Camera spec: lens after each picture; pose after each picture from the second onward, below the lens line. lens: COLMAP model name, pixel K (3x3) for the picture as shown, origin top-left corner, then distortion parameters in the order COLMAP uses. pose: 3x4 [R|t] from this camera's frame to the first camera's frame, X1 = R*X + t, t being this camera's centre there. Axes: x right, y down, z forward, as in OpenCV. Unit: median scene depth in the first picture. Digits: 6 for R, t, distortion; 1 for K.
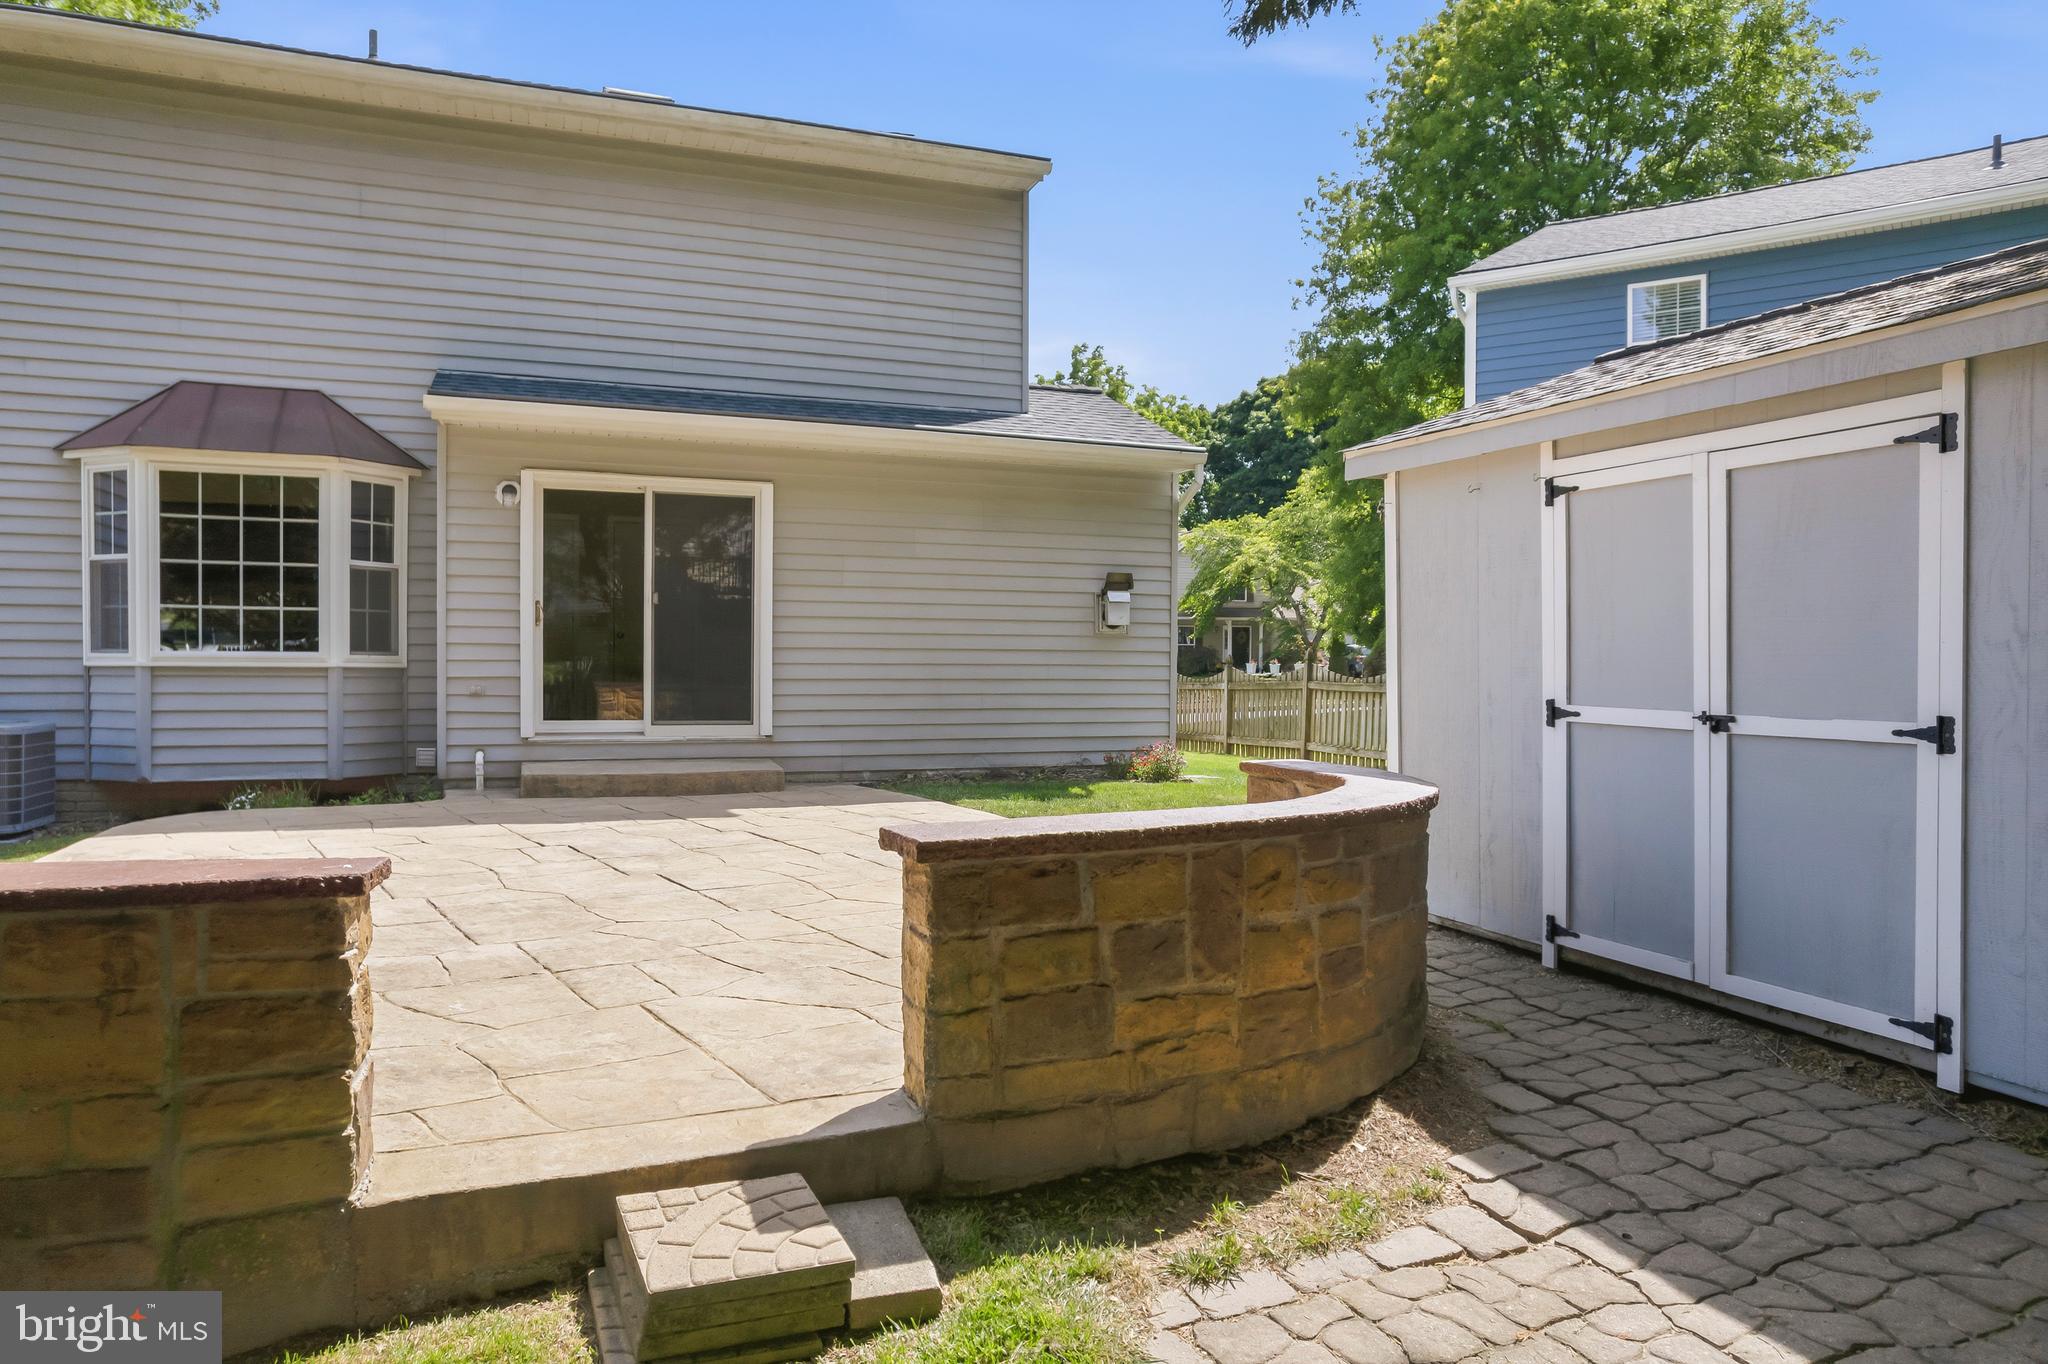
lens RADIAL K [[1336.2, 0, 1035.9], [0, 1336.2, 682.2], [0, 0, 1]] dist [-0.063602, 0.046372]
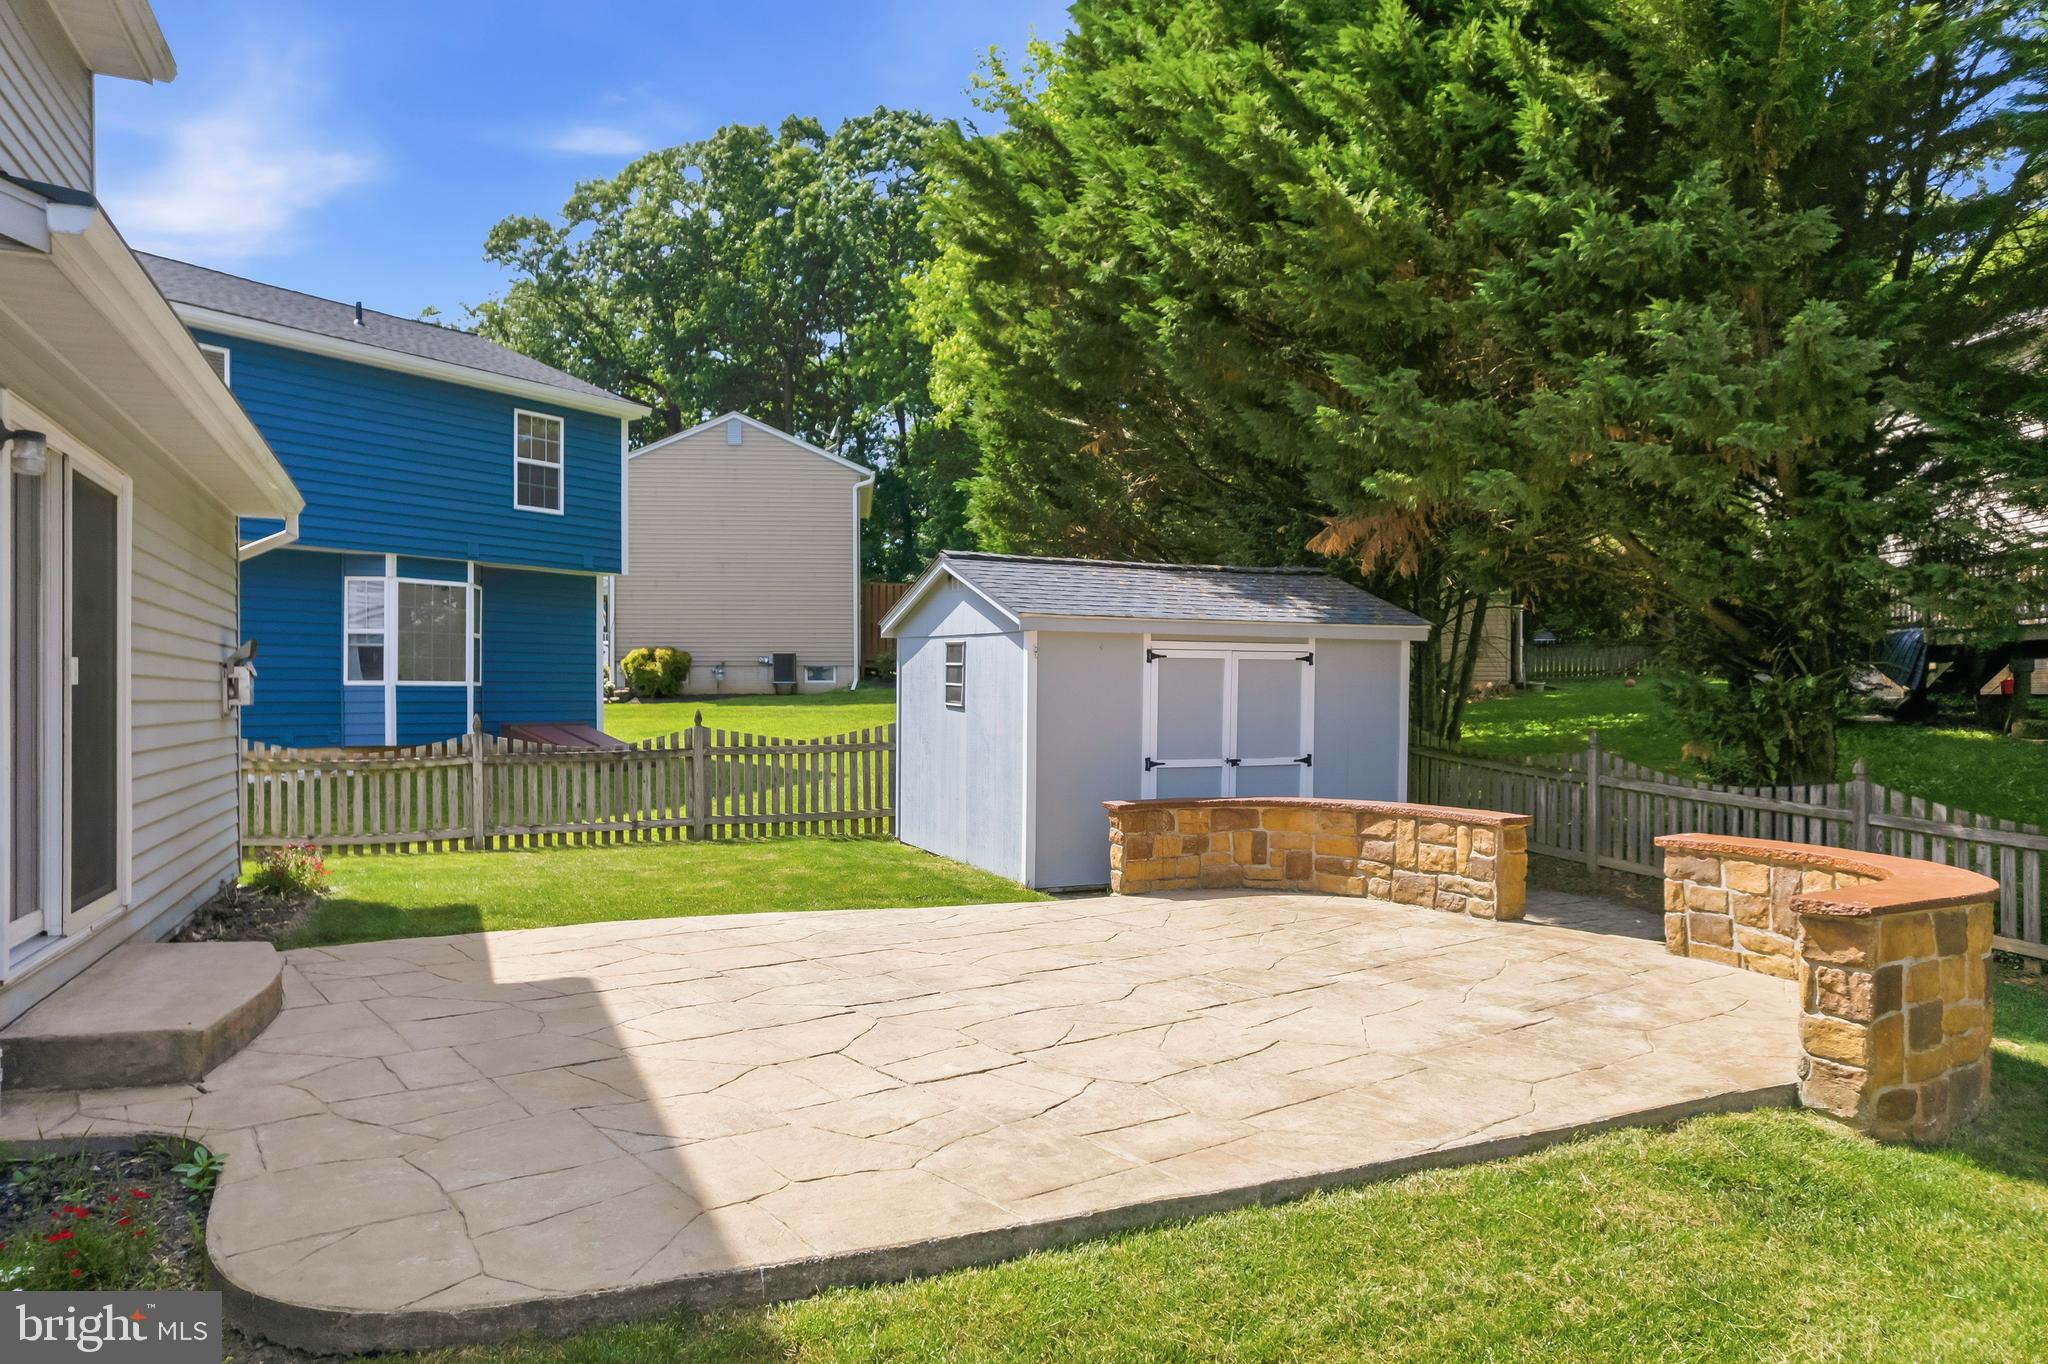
lens RADIAL K [[1336.2, 0, 1035.9], [0, 1336.2, 682.2], [0, 0, 1]] dist [-0.063602, 0.046372]
pose [[-0.060514, 0.005737, 0.998151, -0.892868], [0.019011, 0.999809, -0.004594, -0.052453], [-0.997986, 0.018698, -0.060611, 0.702369]]
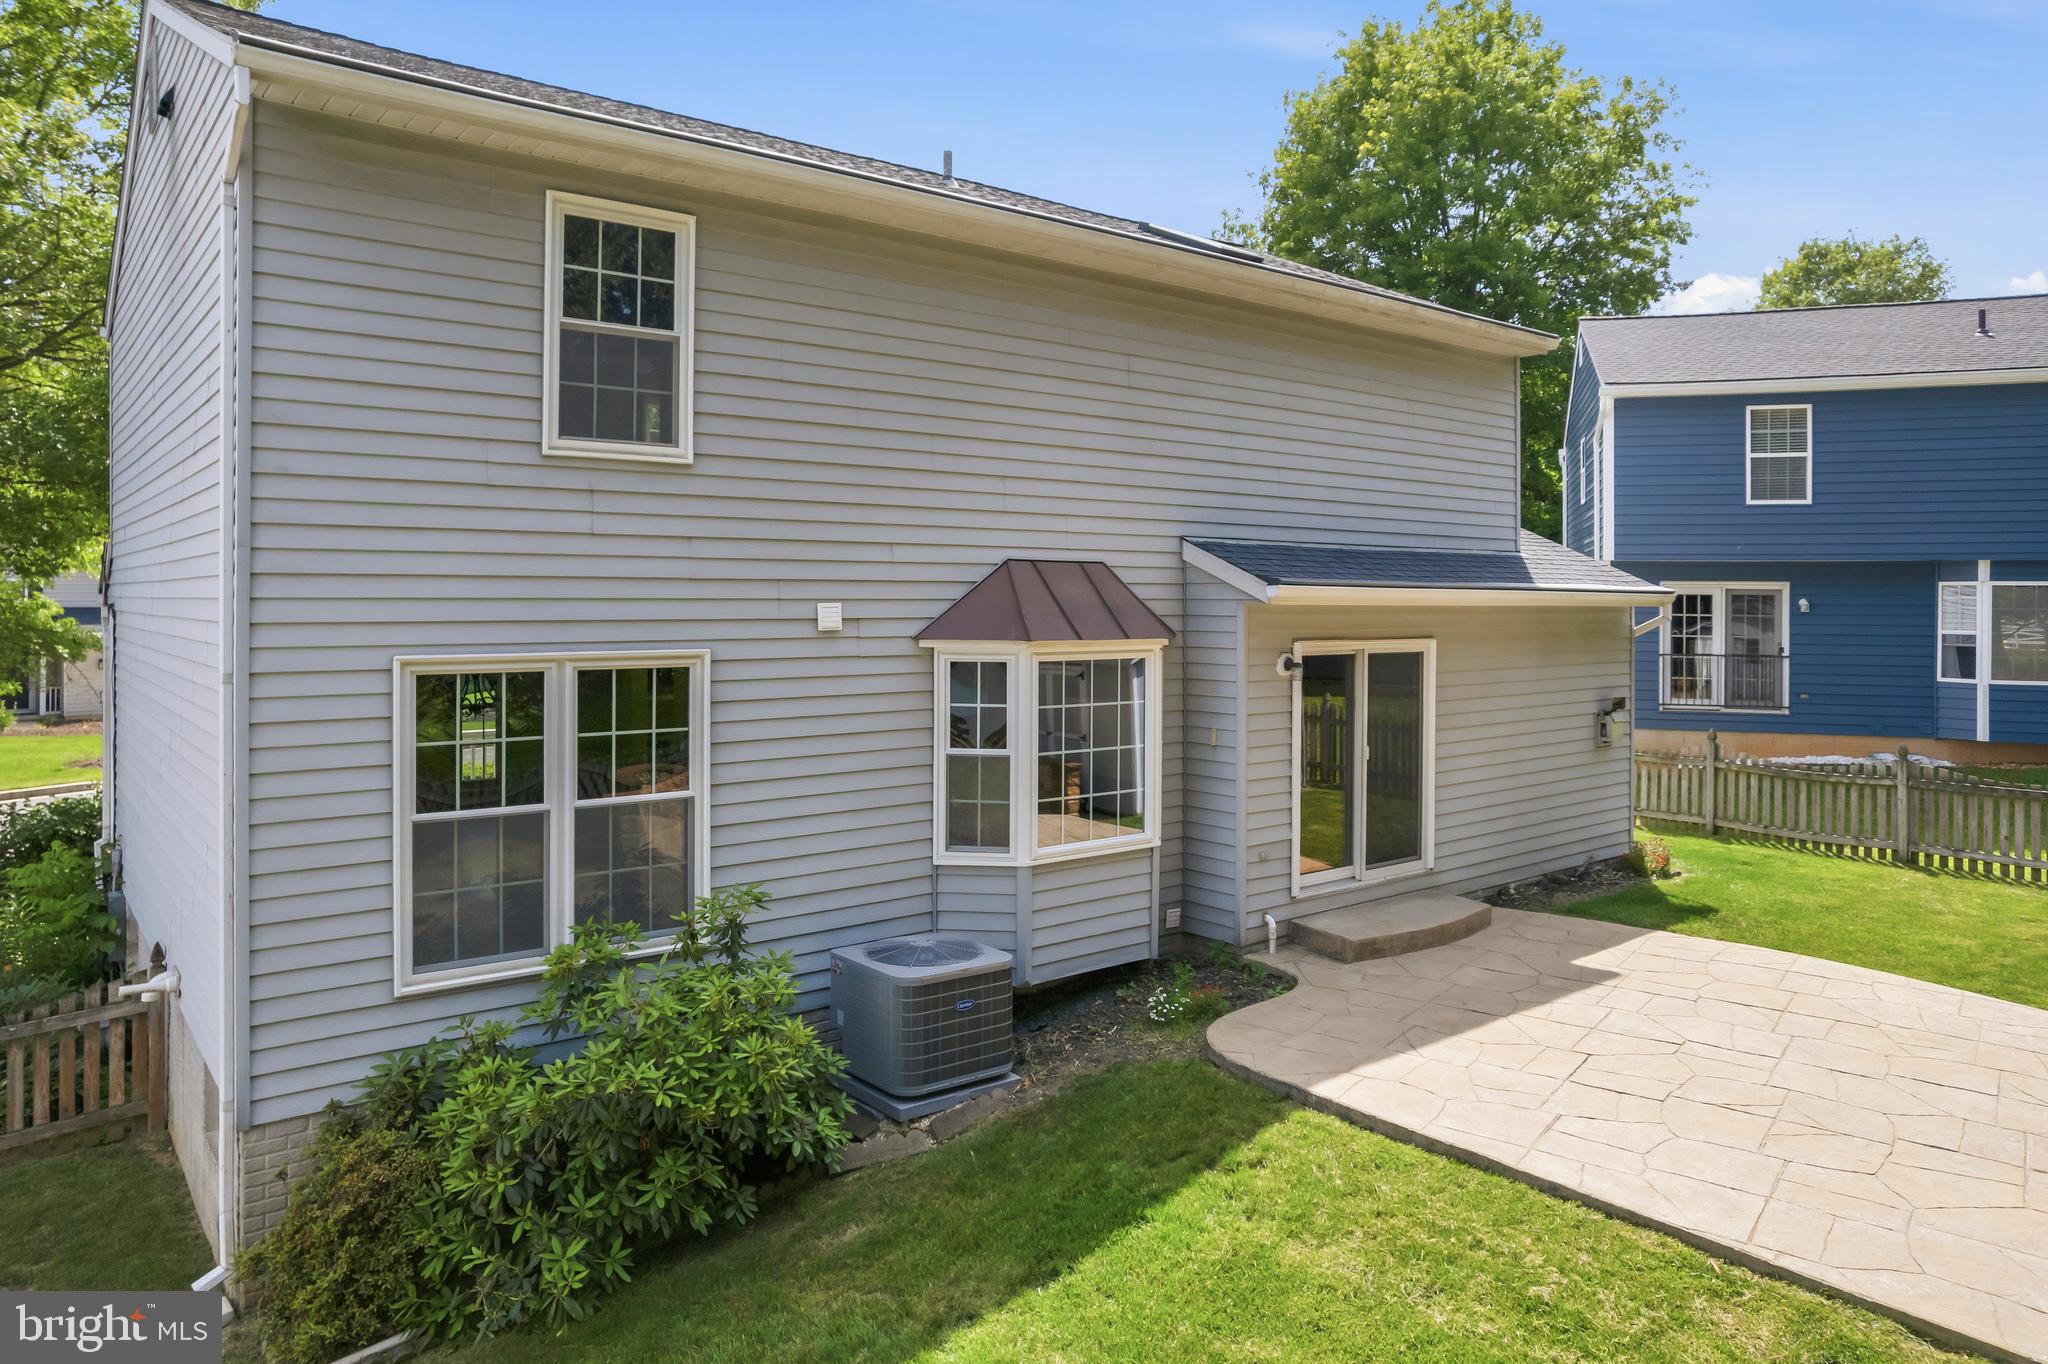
lens RADIAL K [[1329.3, 0, 1031.3], [0, 1329.3, 603.4], [0, 0, 1]] dist [-0.006442, 0.043214]
pose [[0.946928, -0.008980, 0.321320, -0.965659], [0.012975, 0.999863, -0.010294, -0.190338], [-0.321183, 0.013917, 0.946915, 0.068046]]
